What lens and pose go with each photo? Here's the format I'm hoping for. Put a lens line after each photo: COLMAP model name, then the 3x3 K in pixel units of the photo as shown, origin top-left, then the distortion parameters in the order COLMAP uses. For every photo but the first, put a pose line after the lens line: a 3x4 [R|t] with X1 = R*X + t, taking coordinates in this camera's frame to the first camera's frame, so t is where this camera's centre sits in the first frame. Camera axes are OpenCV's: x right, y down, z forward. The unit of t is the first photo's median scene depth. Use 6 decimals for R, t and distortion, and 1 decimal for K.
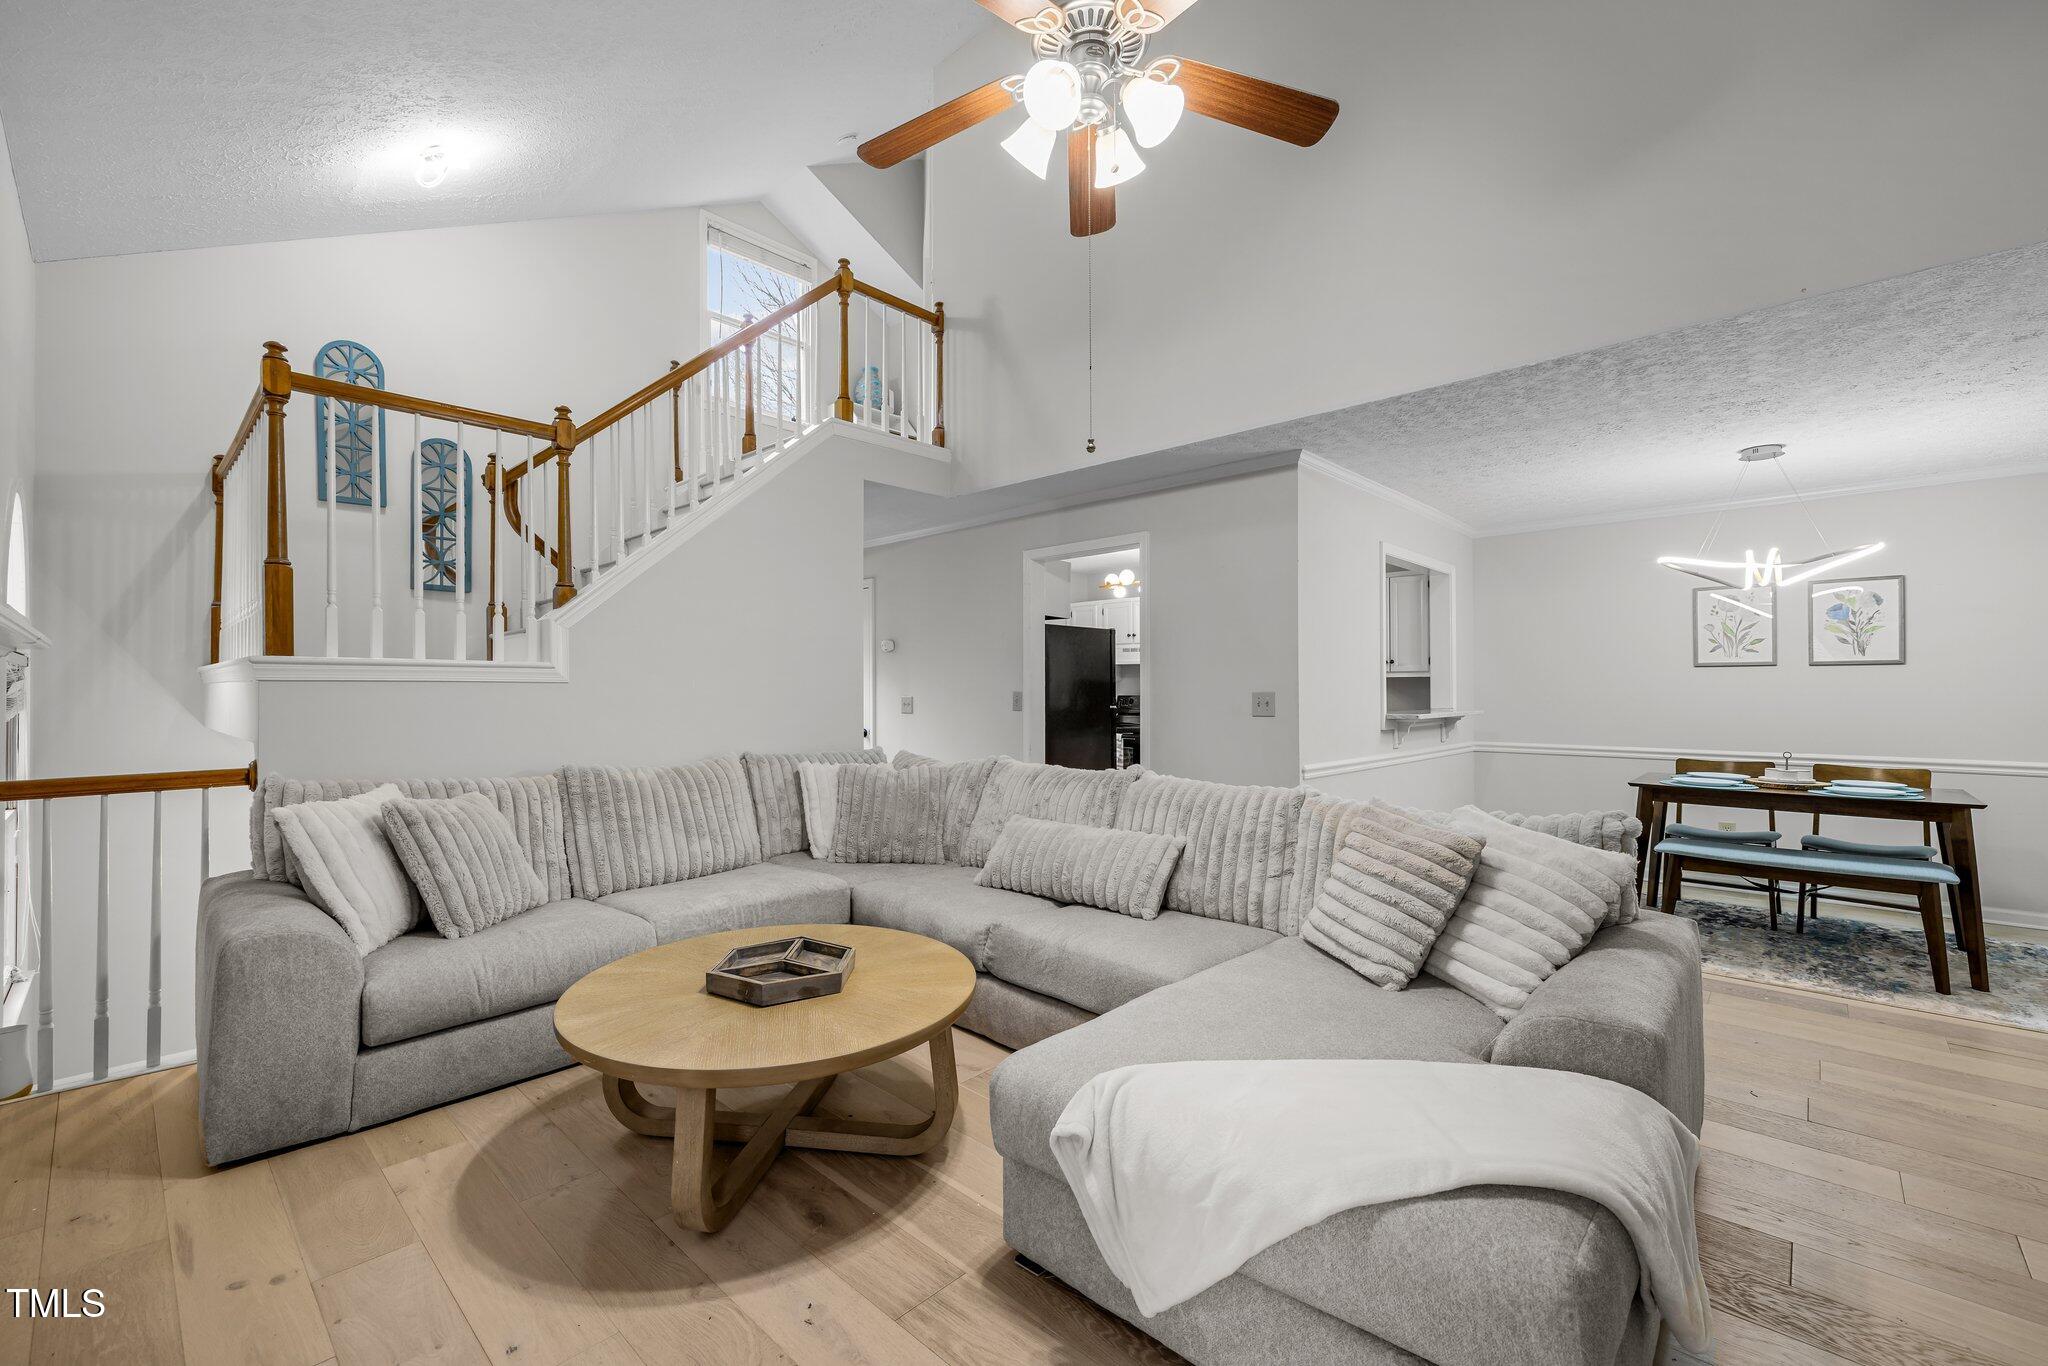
lens RADIAL K [[856.4, 0, 1024.4], [0, 856.4, 685.4], [0, 0, 1]] dist [-0.002490, -0.000166]
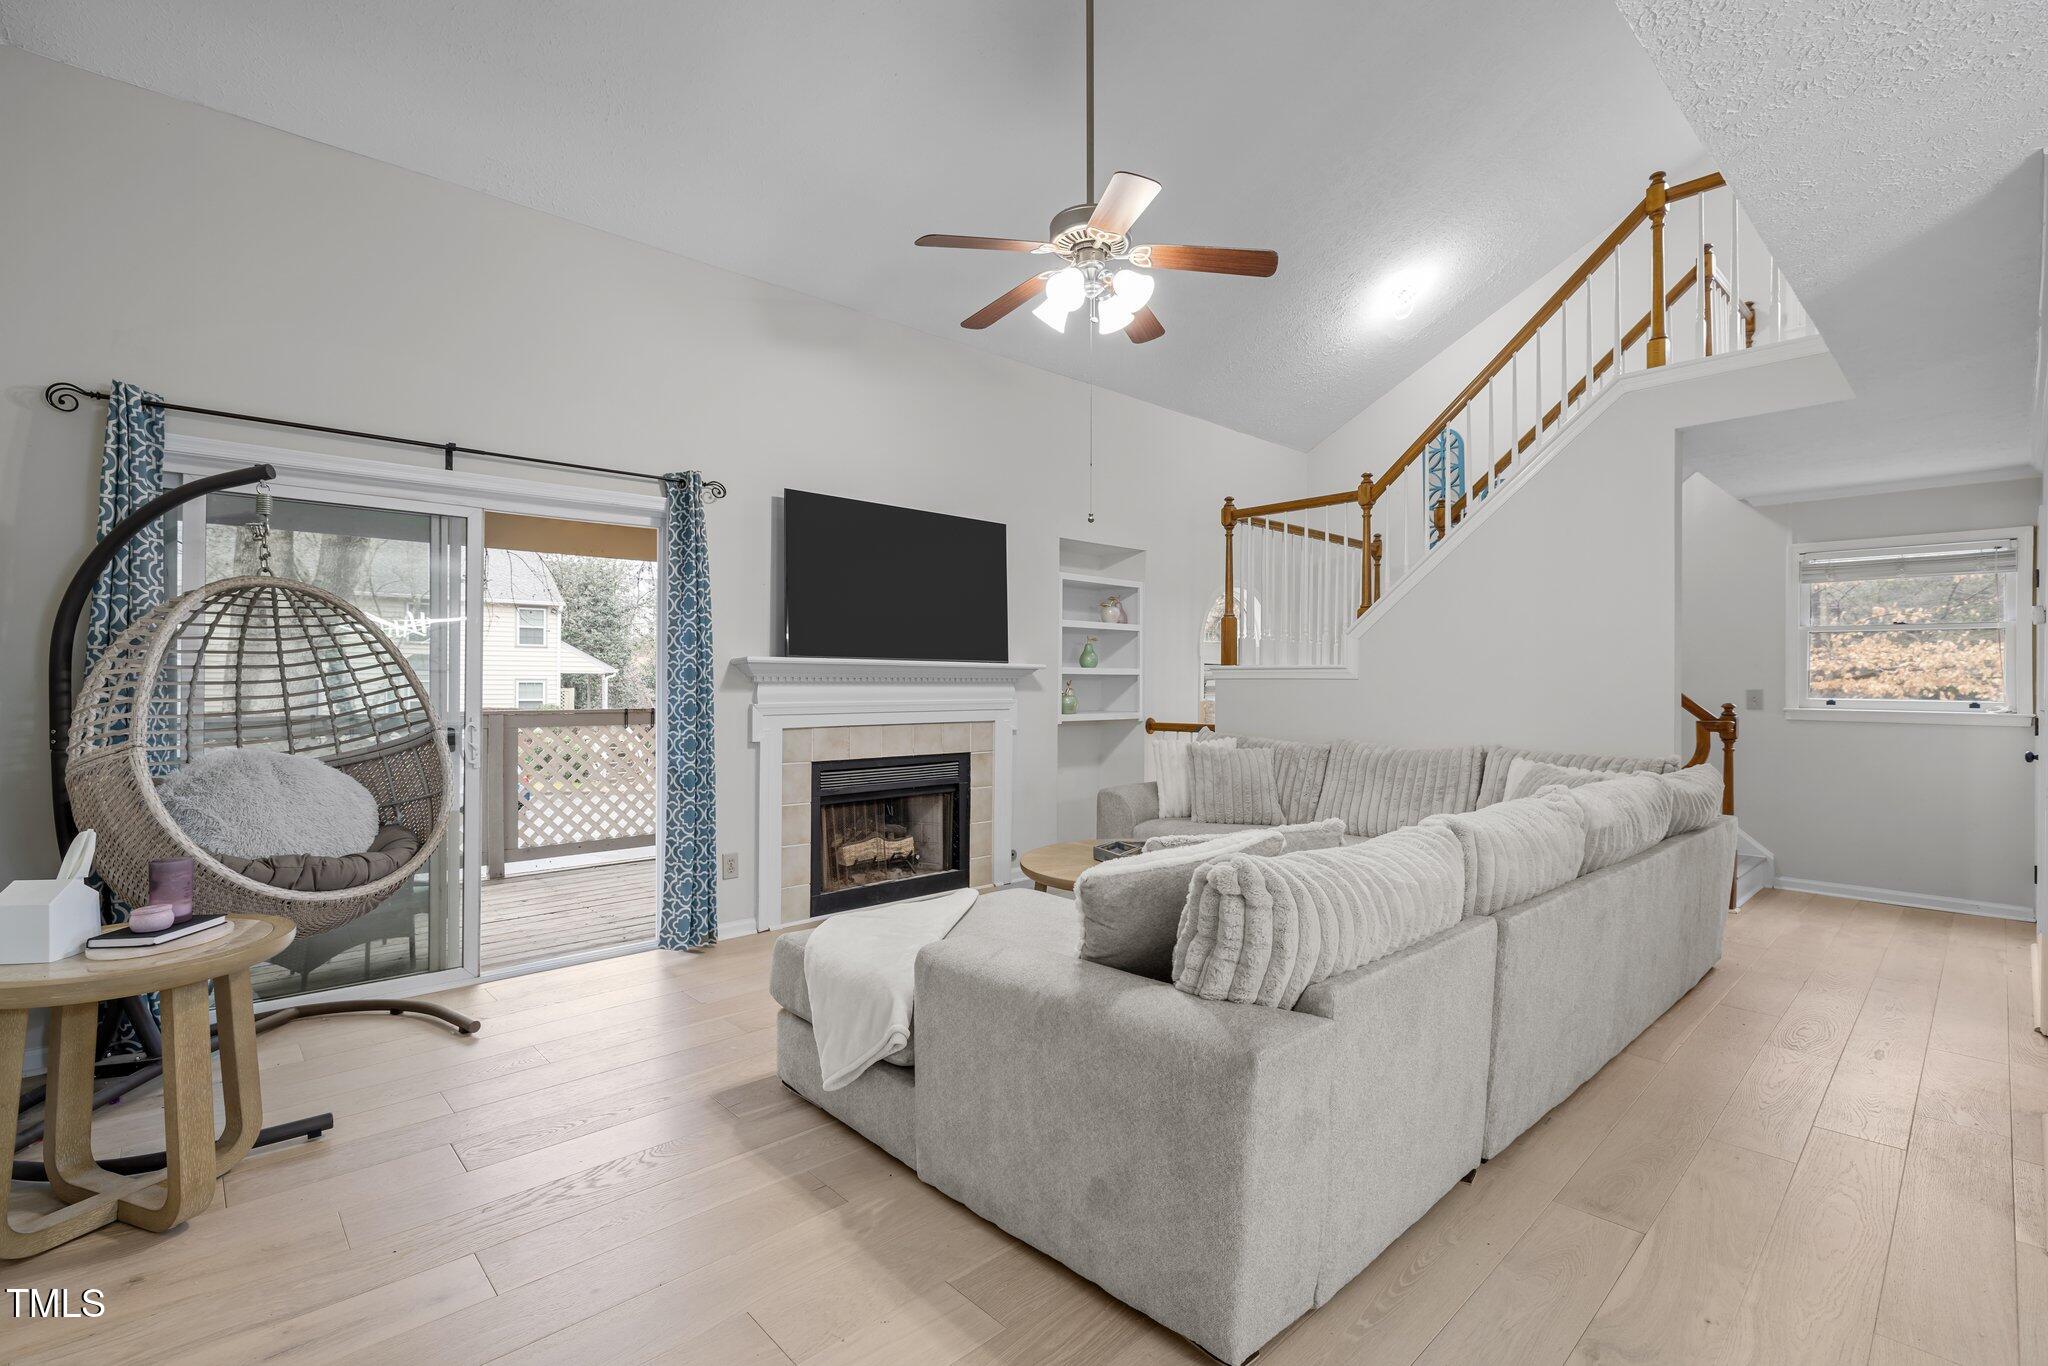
lens RADIAL K [[921.9, 0, 1024.9], [0, 921.9, 679.0], [0, 0, 1]] dist [0.001038, 0.000063]
pose [[-0.058916, 0.007001, -0.998238, 0.933186], [0.012596, 0.999901, 0.006269, -0.018215], [0.998183, -0.012205, -0.058998, 0.542368]]
